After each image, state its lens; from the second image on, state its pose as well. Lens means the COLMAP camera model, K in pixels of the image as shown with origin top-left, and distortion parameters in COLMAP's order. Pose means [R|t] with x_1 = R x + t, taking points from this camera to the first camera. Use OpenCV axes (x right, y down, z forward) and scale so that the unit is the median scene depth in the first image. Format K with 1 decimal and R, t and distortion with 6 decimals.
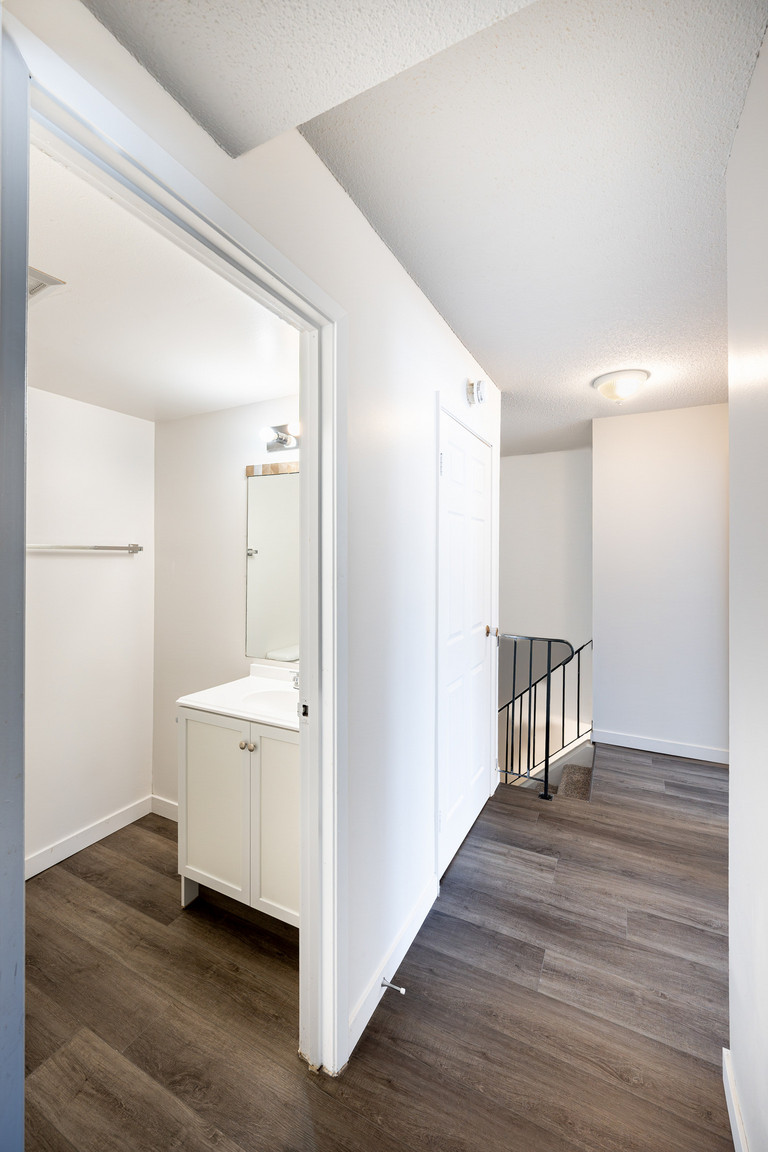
lens RADIAL K [[455.8, 0, 391.6], [0, 455.8, 543.0], [0, 0, 1]] dist [-0.003895, 0.000228]
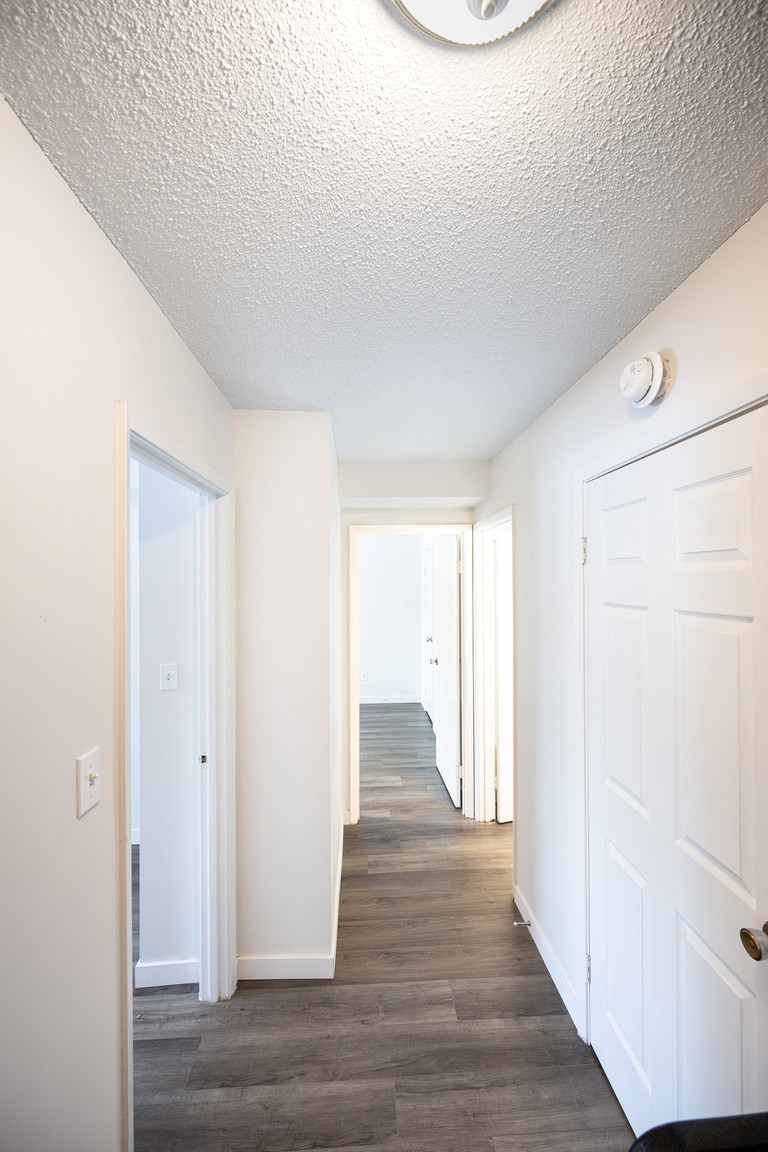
lens RADIAL K [[455.8, 0, 378.4], [0, 455.8, 579.6], [0, 0, 1]] dist [-0.003895, 0.000228]
pose [[-0.871035, 0.000945, -0.491220, 0.796956], [0.020086, 0.999230, -0.033694, -0.087829], [0.490810, -0.039215, -0.870384, 1.458663]]
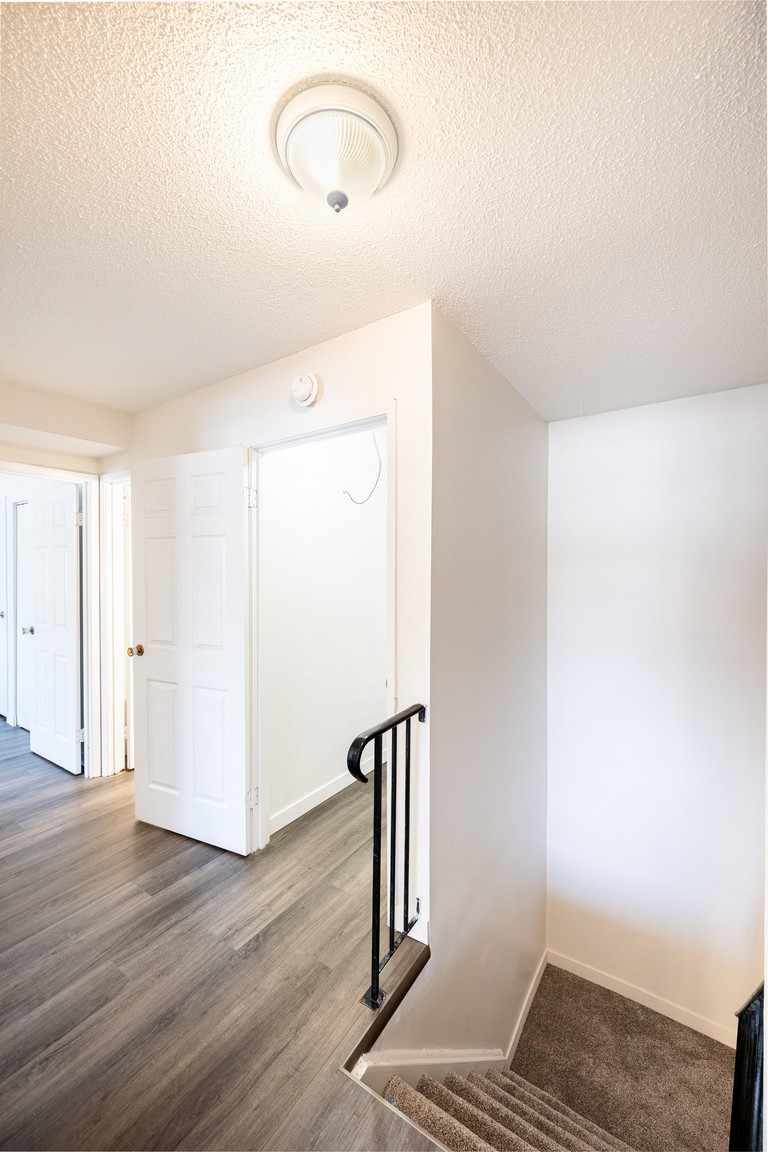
lens RADIAL K [[455.8, 0, 394.0], [0, 455.8, 579.6], [0, 0, 1]] dist [-0.003895, 0.000228]
pose [[-0.115109, 0.018085, -0.993188, 1.139425], [0.034147, 0.999315, 0.014239, 0.032257], [0.992766, -0.032275, -0.115647, 1.411142]]
